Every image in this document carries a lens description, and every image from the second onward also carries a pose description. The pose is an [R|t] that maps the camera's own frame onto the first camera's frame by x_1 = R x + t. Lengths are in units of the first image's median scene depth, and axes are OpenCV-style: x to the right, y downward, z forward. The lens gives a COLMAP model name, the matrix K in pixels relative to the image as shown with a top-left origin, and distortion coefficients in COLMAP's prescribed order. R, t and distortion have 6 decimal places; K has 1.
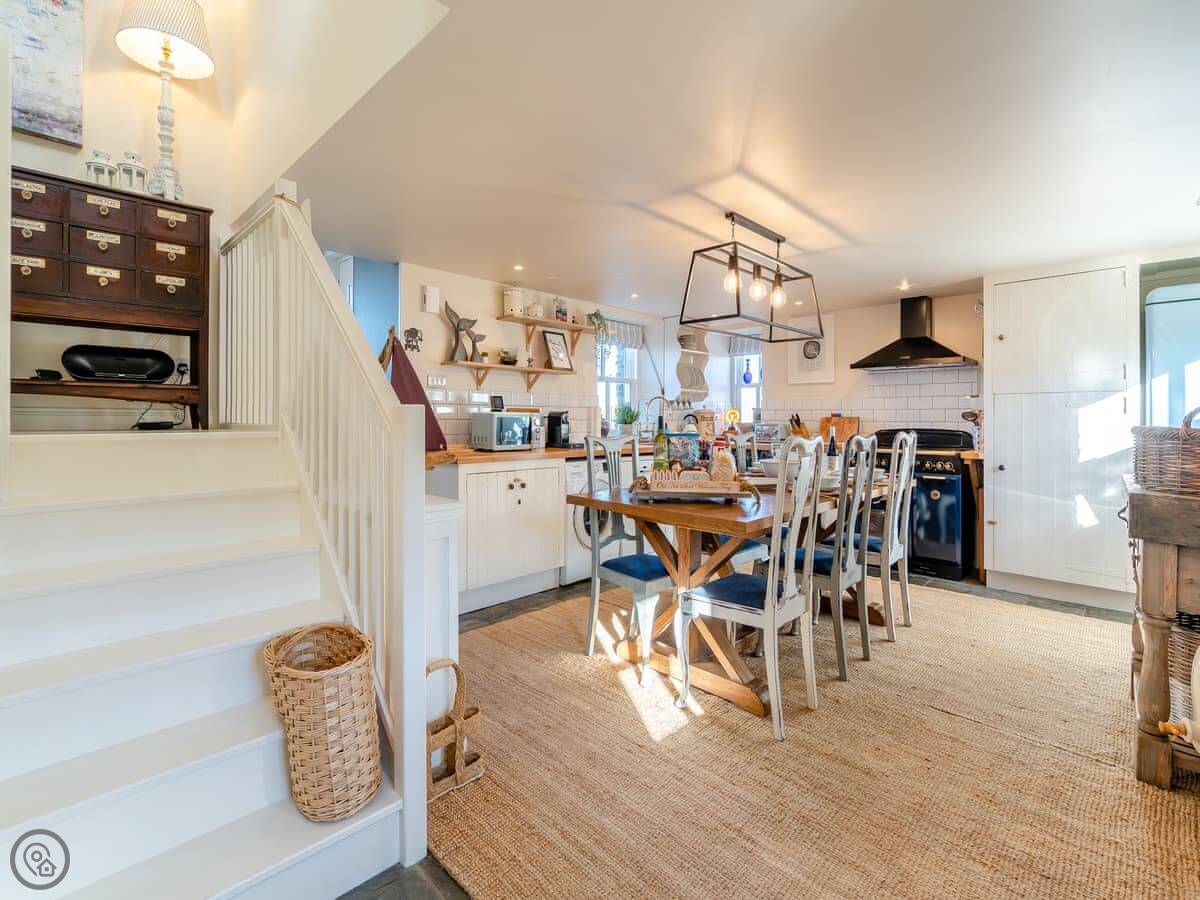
lens RADIAL K [[569.6, 0, 564.0], [0, 569.6, 414.1], [0, 0, 1]] dist [0.001127, 0.001012]
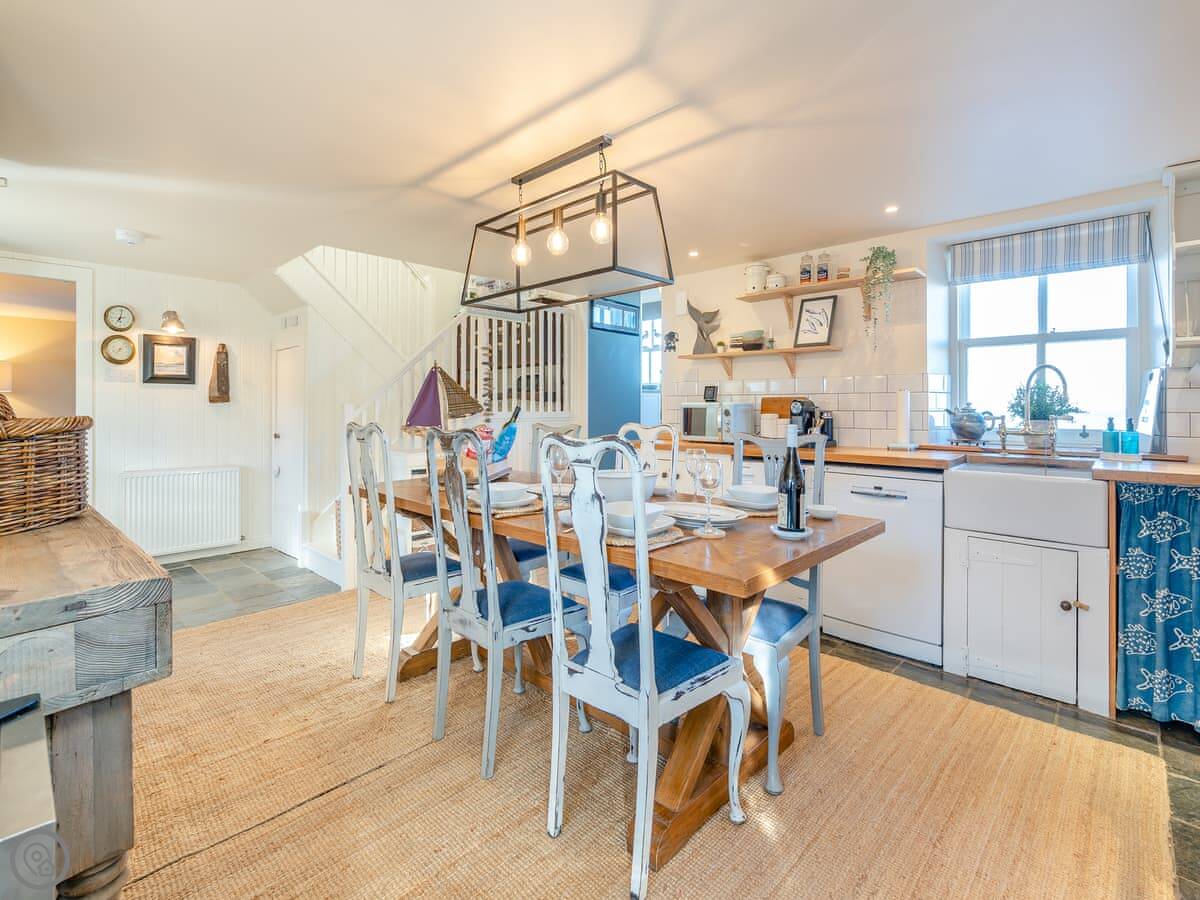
lens RADIAL K [[550.1, 0, 601.8], [0, 550.1, 409.9], [0, 0, 1]] dist [-0.000547, -0.000092]
pose [[0.043253, -0.003666, -0.999057, 0.800940], [0.000686, 0.999993, -0.003640, 0.012912], [0.999064, -0.000528, 0.043255, 0.750439]]
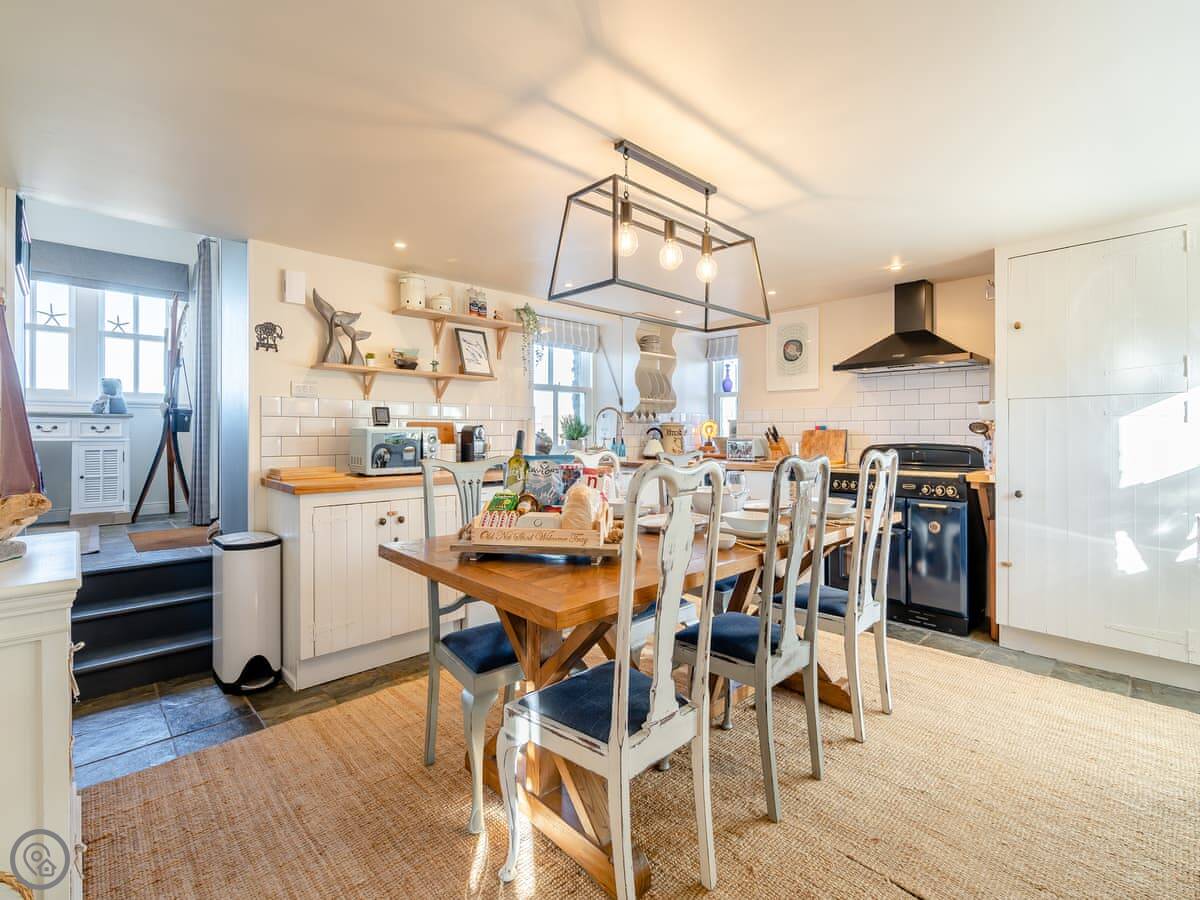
lens RADIAL K [[561.9, 0, 574.0], [0, 561.9, 432.6], [0, 0, 1]] dist [0.000586, 0.000116]
pose [[0.999660, -0.006884, -0.025131, 0.170117], [0.007062, 0.999950, 0.007018, 0.000896], [0.025082, -0.007193, 0.999660, 0.205491]]
